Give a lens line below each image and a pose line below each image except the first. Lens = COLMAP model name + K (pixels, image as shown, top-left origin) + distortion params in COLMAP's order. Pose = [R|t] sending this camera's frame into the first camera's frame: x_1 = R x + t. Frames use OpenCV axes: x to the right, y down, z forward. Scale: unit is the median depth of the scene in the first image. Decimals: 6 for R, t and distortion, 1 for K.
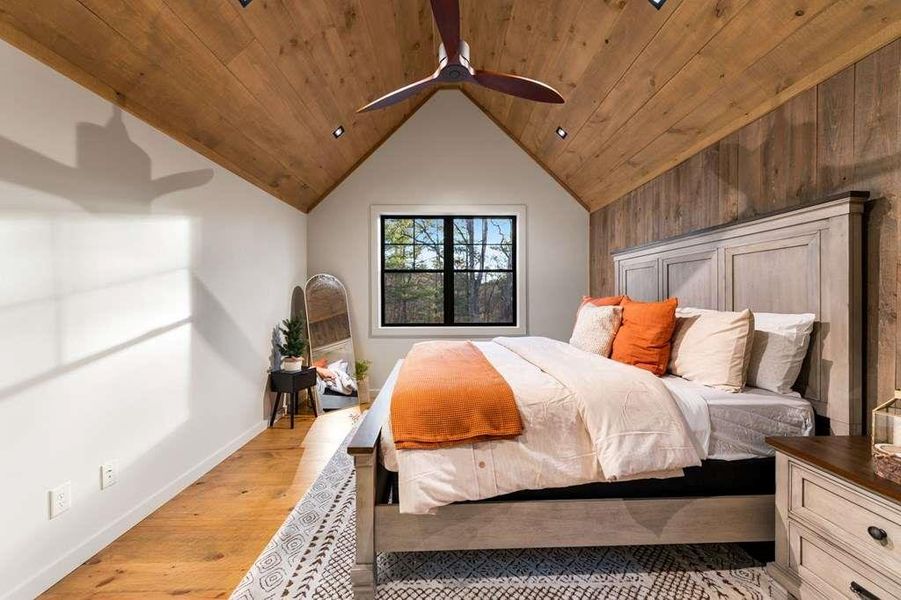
lens RADIAL K [[351.1, 0, 449.7], [0, 351.1, 301.7], [0, 0, 1]] dist [0.007527, -0.004323]
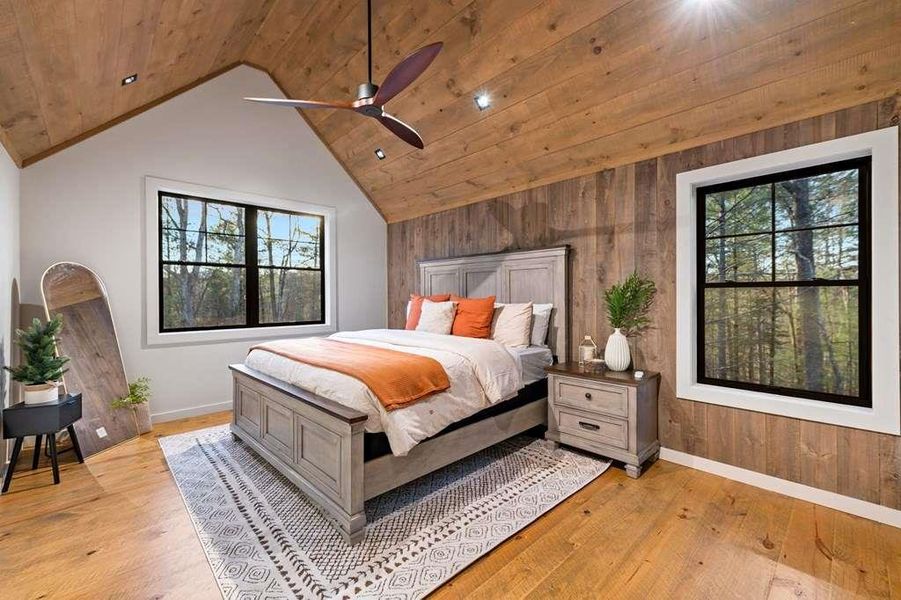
lens RADIAL K [[373.4, 0, 450.5], [0, 373.4, 300.0], [0, 0, 1]] dist [0.003270, 0.000082]
pose [[0.741221, -0.006894, 0.671226, -0.678725], [0.008441, 0.999964, 0.000948, 0.005026], [-0.671208, 0.004963, 0.741253, -0.141828]]
